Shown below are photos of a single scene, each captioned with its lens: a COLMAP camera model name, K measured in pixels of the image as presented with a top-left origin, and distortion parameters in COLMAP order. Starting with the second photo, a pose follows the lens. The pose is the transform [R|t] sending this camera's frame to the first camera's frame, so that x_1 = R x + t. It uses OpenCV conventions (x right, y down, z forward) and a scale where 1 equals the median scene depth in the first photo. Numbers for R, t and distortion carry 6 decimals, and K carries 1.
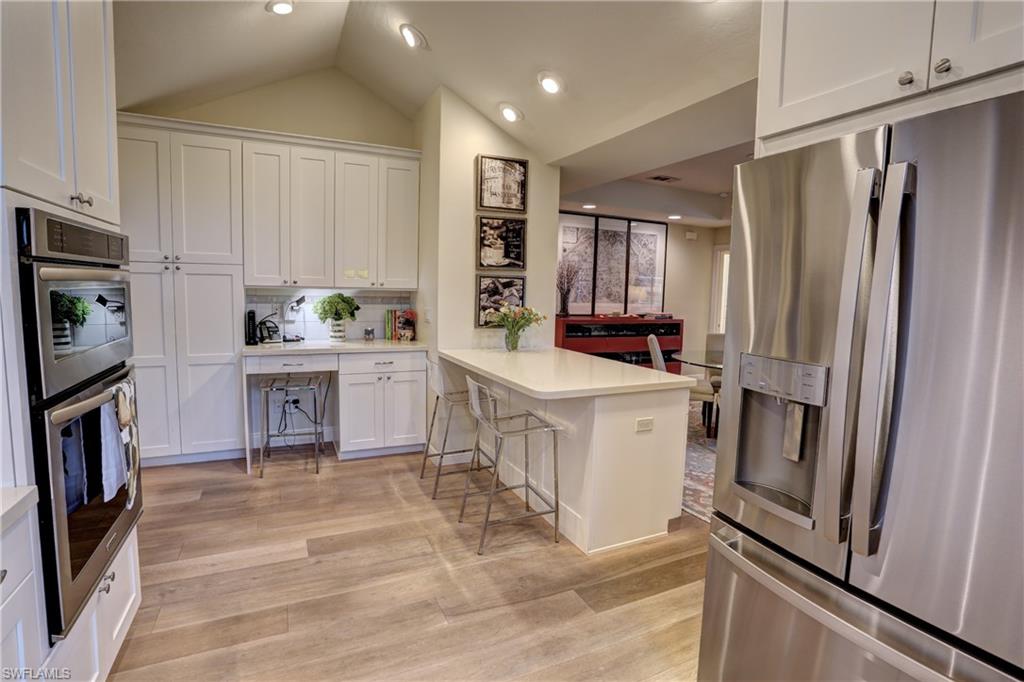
lens RADIAL K [[509.8, 0, 512.0], [0, 509.8, 341.0], [0, 0, 1]] dist [-0.068385, 0.022343]
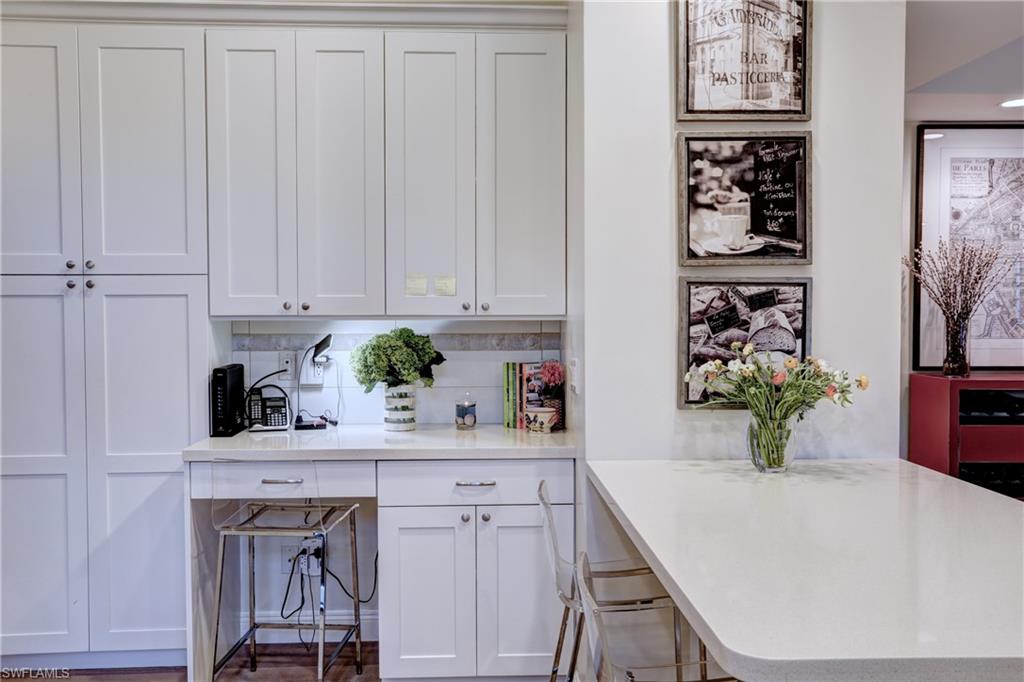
lens RADIAL K [[923.8, 0, 499.7], [0, 923.8, 343.5], [0, 0, 1]] dist [-0.015638, 0.079879]
pose [[0.923011, -0.011739, -0.384594, 0.079064], [-0.014973, 0.997682, -0.066388, -0.025619], [0.384481, 0.067035, 0.920696, 0.254496]]
